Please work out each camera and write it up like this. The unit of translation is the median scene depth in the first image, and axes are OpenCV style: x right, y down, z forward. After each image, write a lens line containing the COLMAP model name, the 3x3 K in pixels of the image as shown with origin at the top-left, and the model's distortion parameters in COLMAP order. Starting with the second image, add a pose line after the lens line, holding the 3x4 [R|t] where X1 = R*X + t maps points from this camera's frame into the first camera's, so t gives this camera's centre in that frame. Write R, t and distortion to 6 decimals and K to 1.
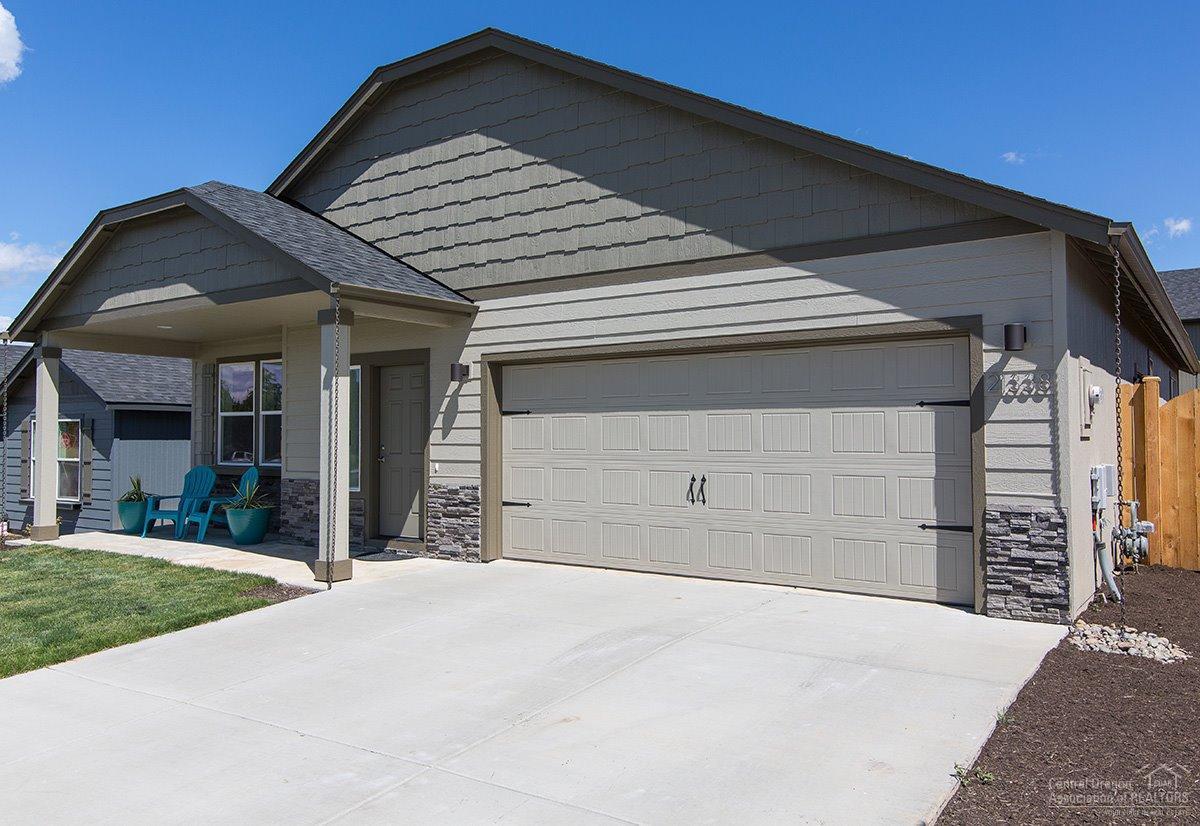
lens RADIAL K [[900.9, 0, 597.4], [0, 900.9, 413.1], [0, 0, 1]] dist [0.022271, -0.000884]
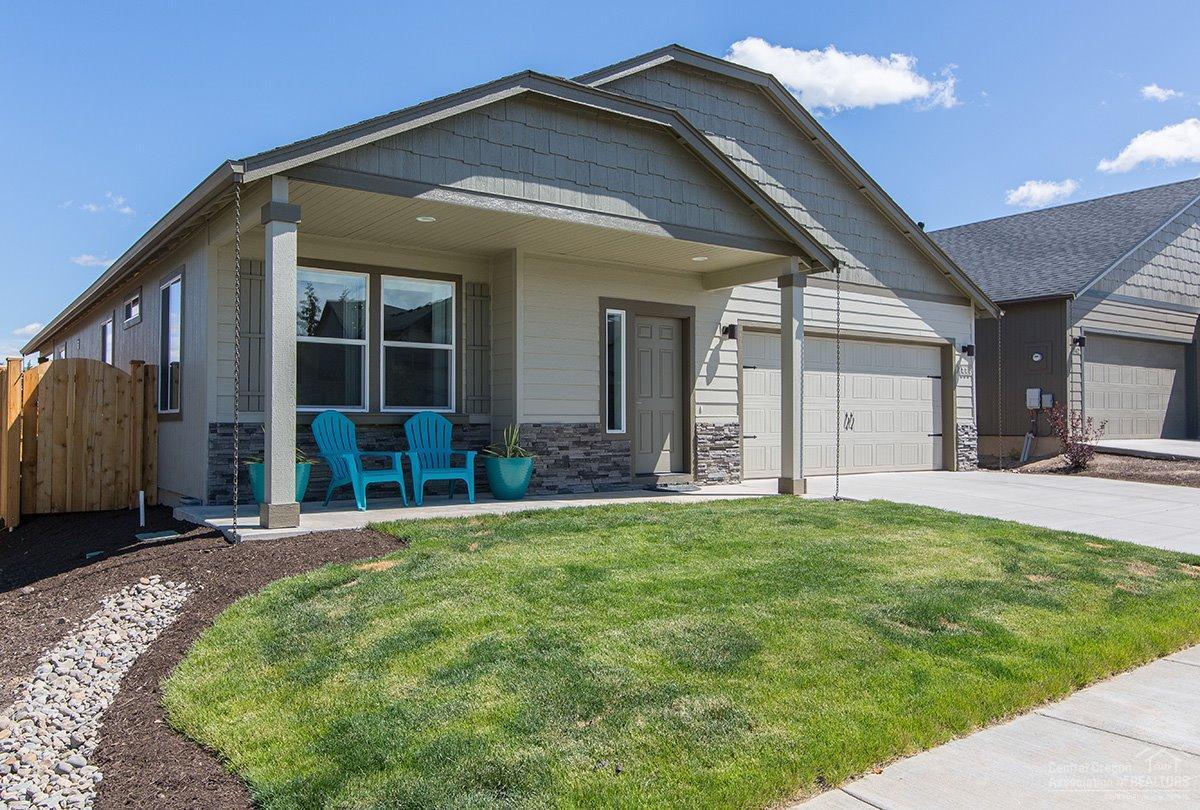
lens RADIAL K [[914.0, 0, 594.8], [0, 914.0, 406.3], [0, 0, 1]] dist [0.002384, 0.000971]
pose [[0.326552, 0.017202, 0.945023, -1.400994], [-0.030366, 0.999509, -0.007701, 0.072630], [-0.944691, -0.026182, 0.326914, 0.767034]]
